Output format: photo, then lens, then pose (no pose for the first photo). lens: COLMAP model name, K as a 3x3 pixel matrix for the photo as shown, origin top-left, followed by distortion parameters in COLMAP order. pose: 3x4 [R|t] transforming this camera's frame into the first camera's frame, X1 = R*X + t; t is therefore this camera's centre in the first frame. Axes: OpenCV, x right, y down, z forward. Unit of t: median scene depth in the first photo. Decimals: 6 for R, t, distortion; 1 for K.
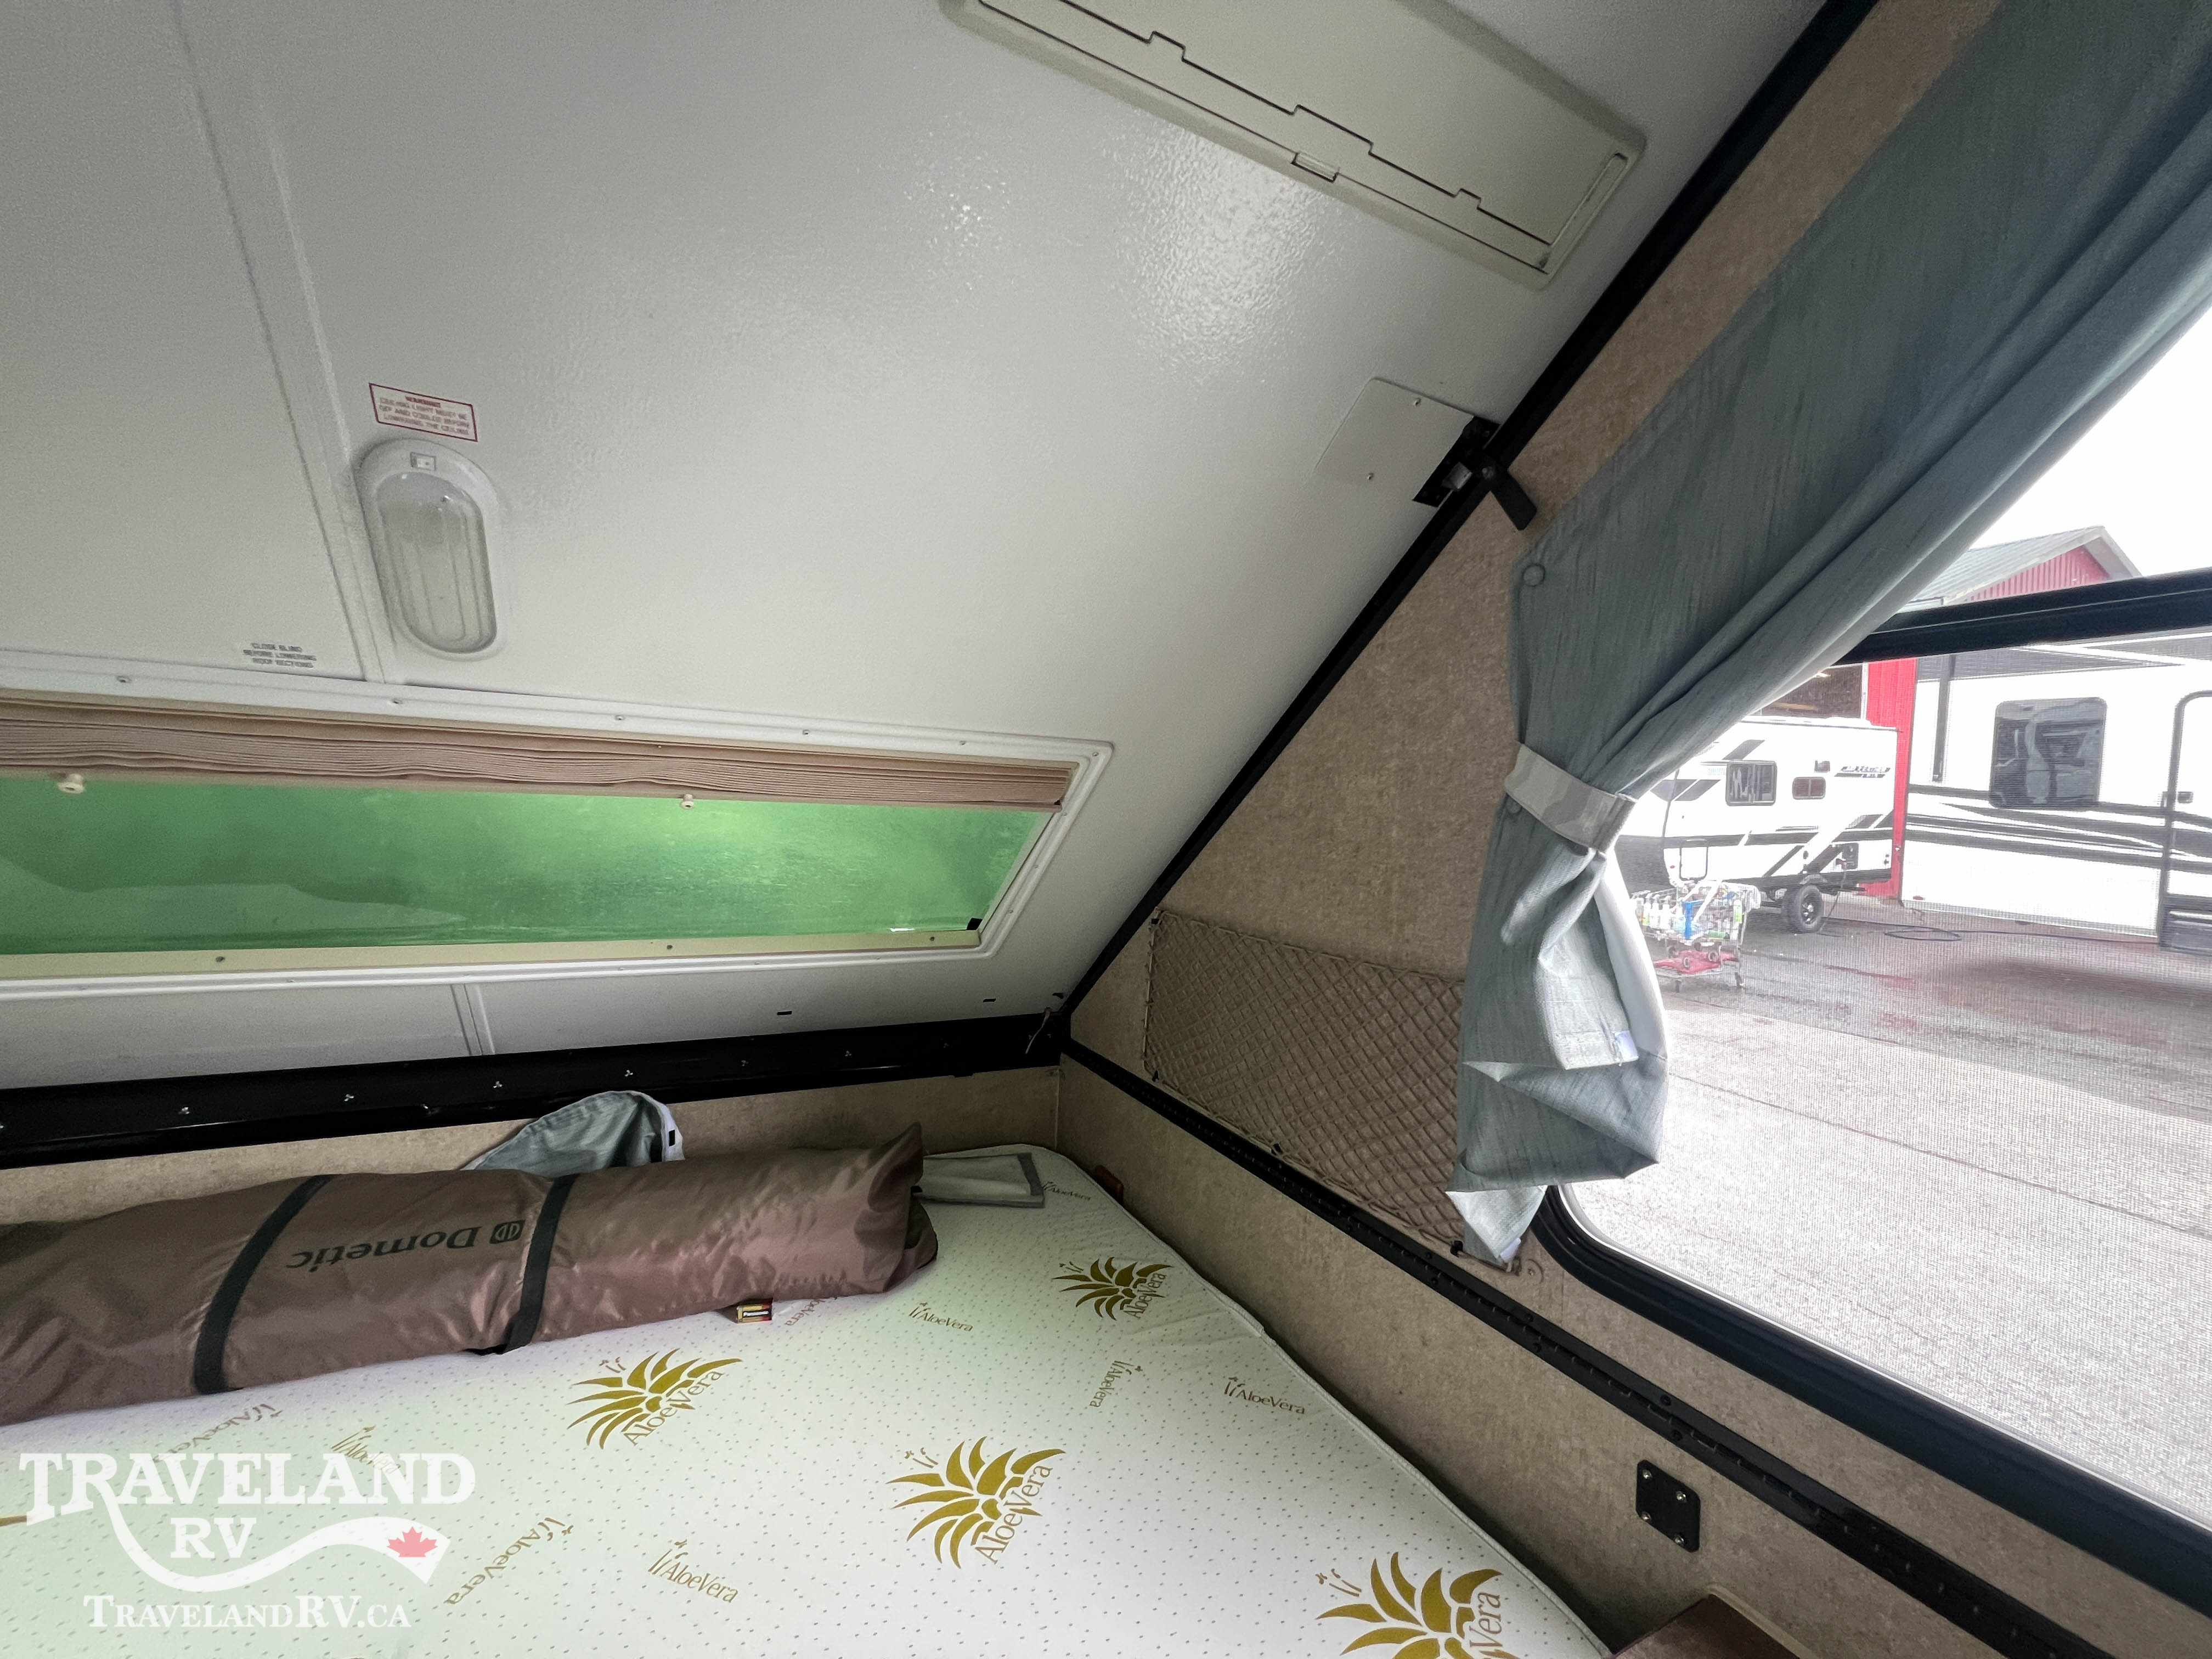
lens RADIAL K [[882.6, 0, 1105.8], [0, 882.6, 827.2], [0, 0, 1]] dist [-0.002237, -0.000126]
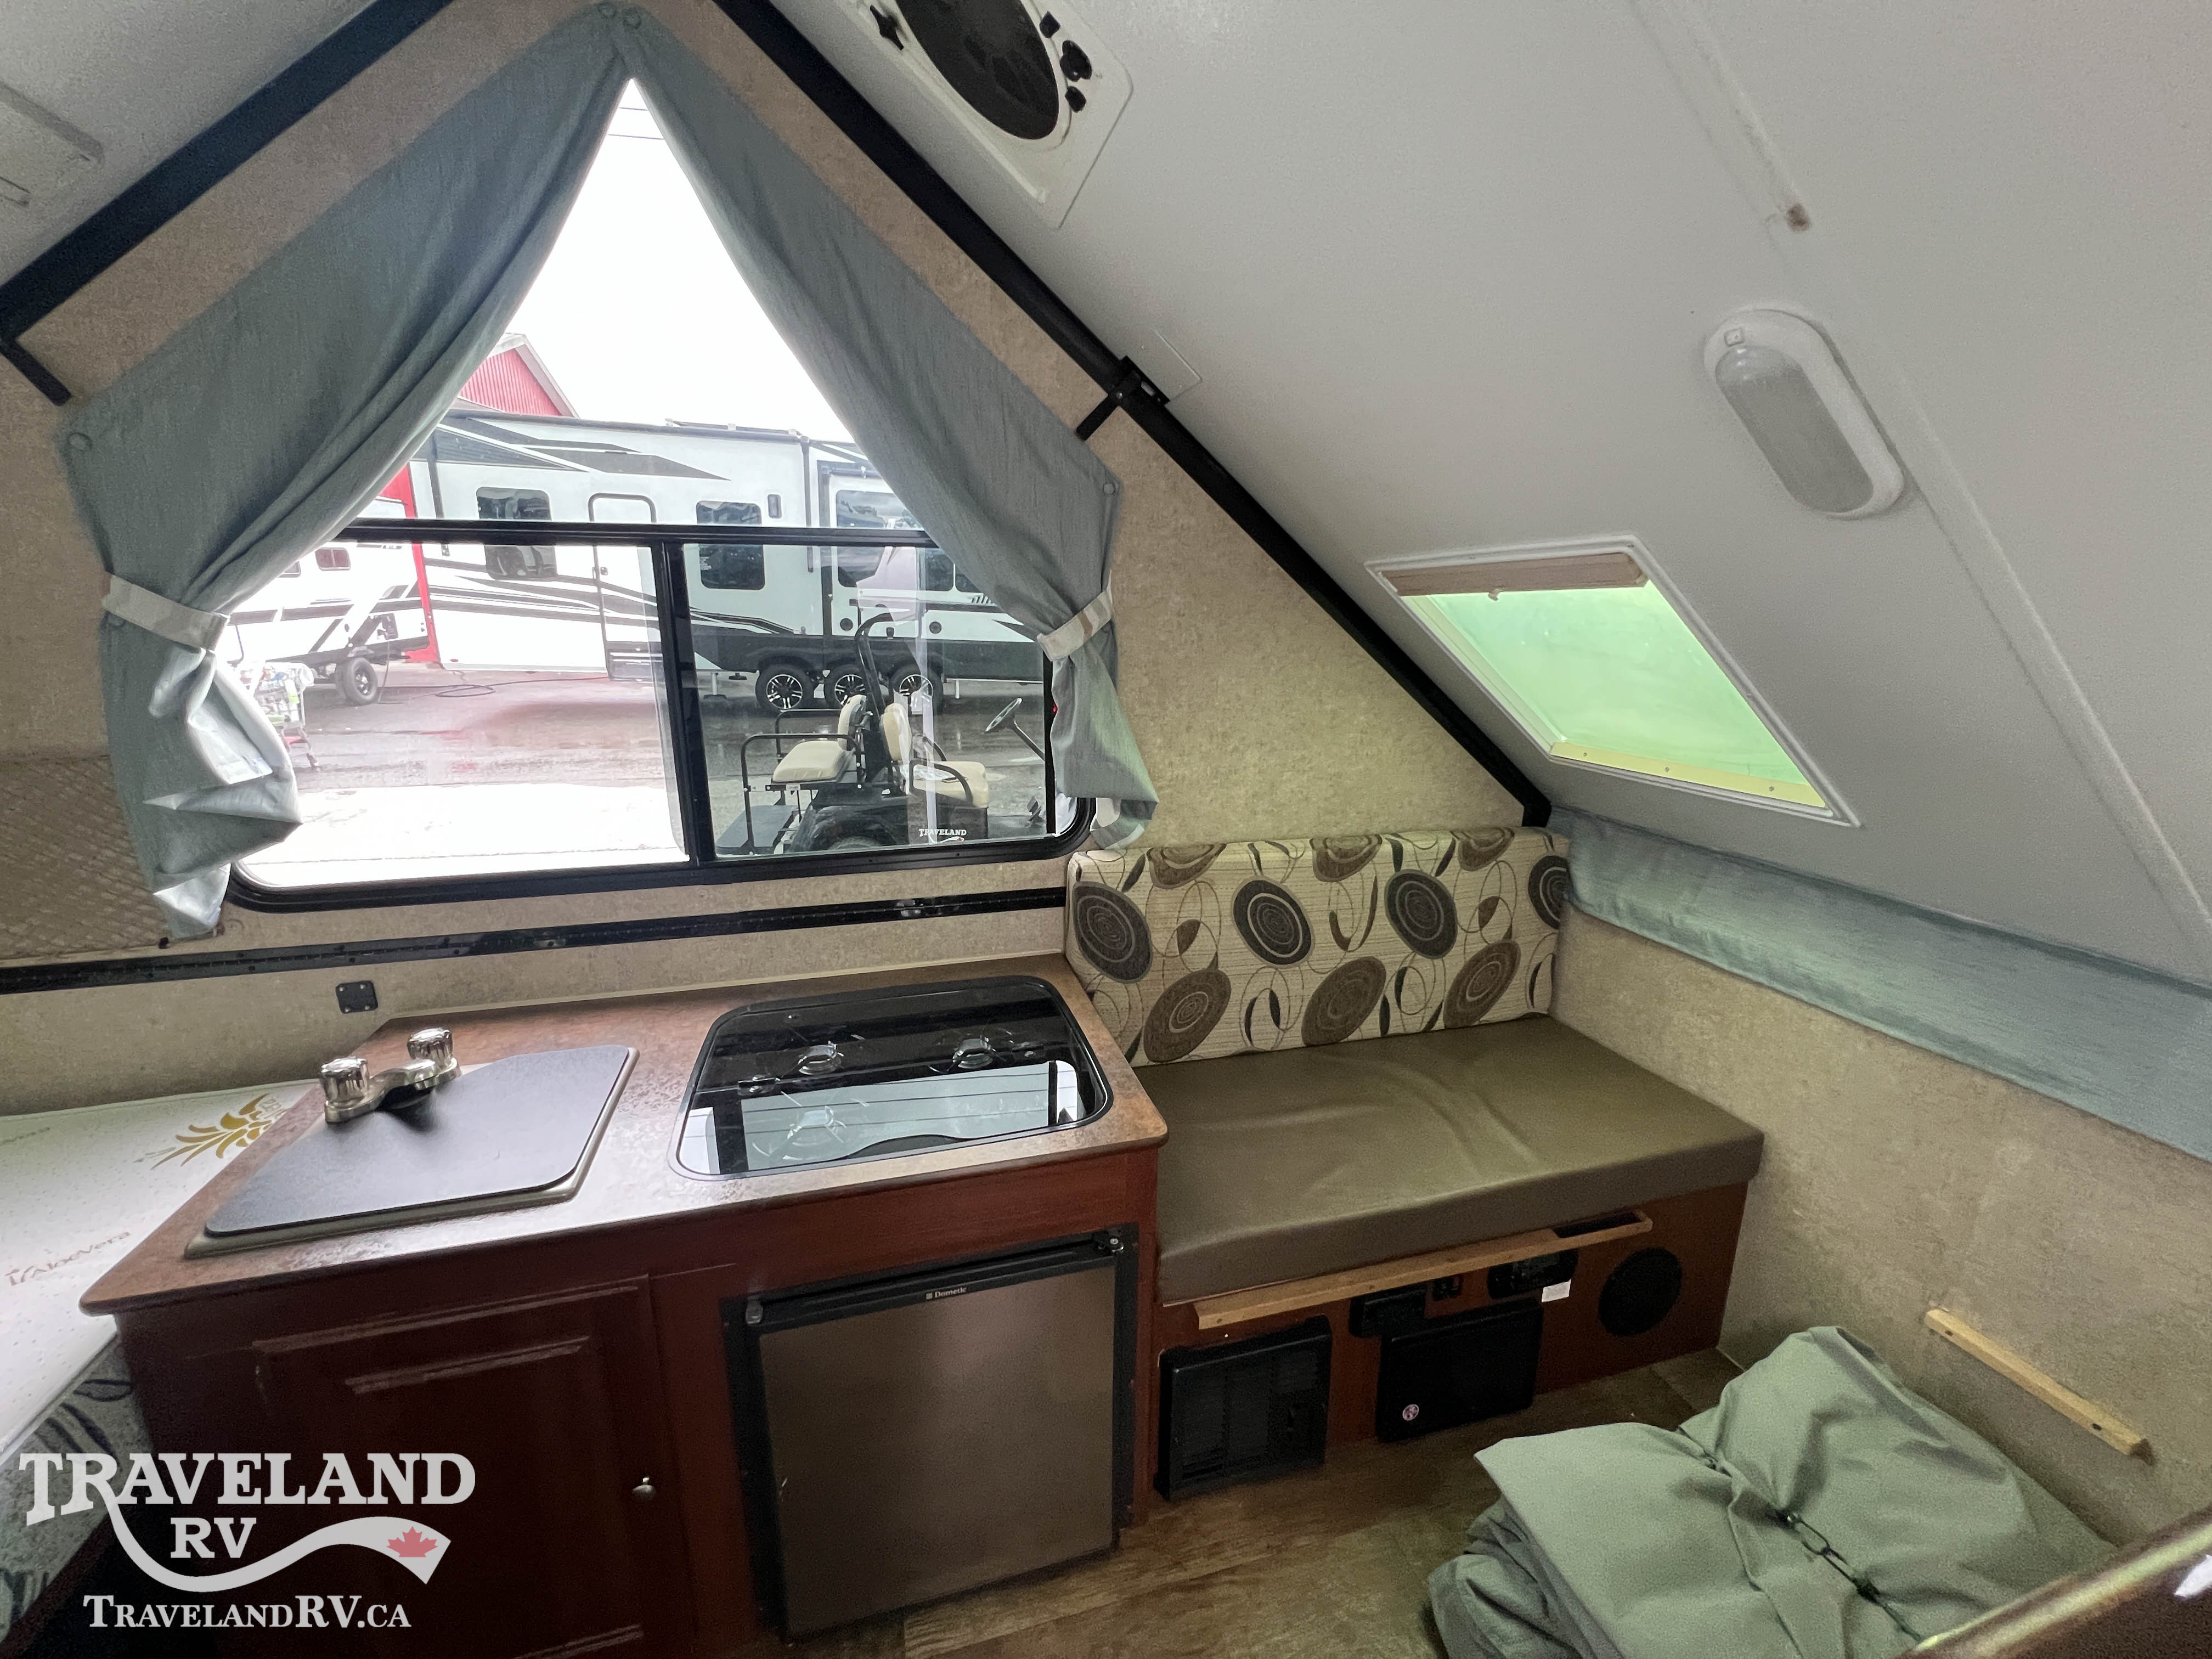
lens RADIAL K [[882.6, 0, 1105.8], [0, 882.6, 827.2], [0, 0, 1]] dist [-0.002237, -0.000126]
pose [[0.198897, -0.272931, 0.941248, -0.080035], [0.024172, 0.961512, 0.273699, -0.006890], [-0.979722, -0.031686, 0.197839, -0.103809]]
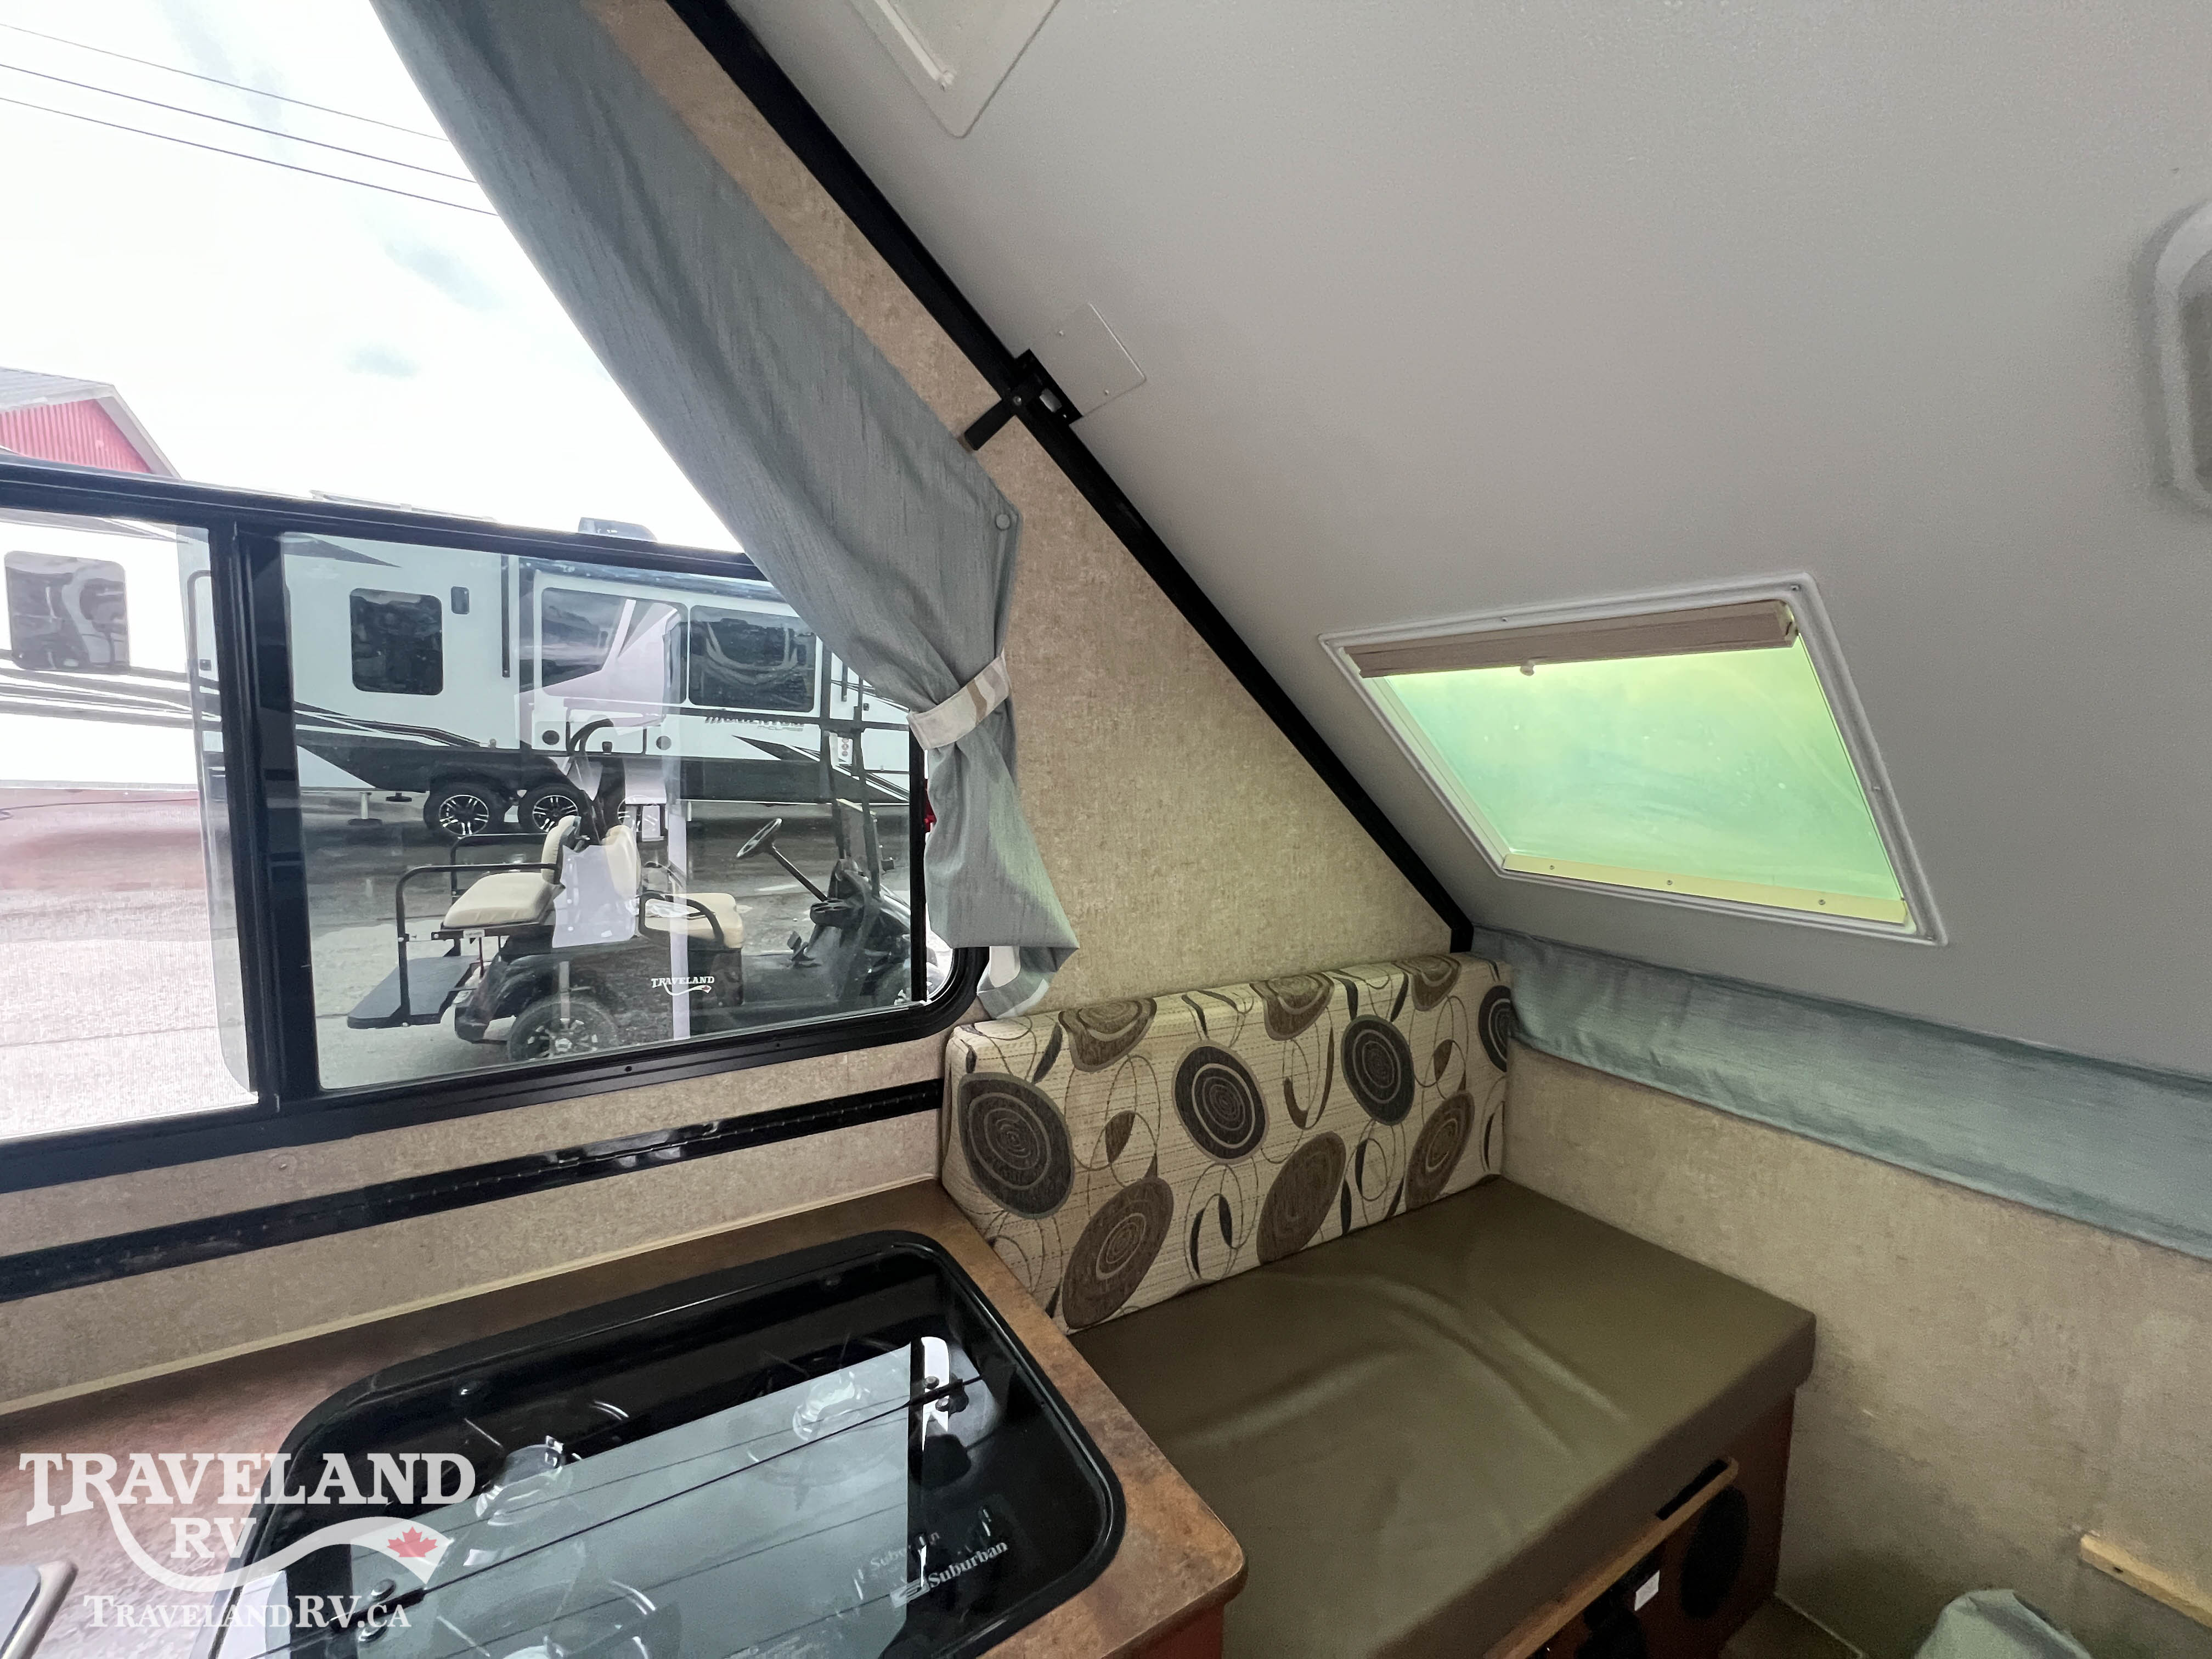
lens RADIAL K [[882.6, 0, 1105.8], [0, 882.6, 827.2], [0, 0, 1]] dist [-0.002237, -0.000126]
pose [[-0.082806, -0.141600, 0.986455, -0.012511], [-0.006098, 0.989907, 0.141584, 0.005639], [-0.996547, 0.005709, -0.082834, -0.059758]]
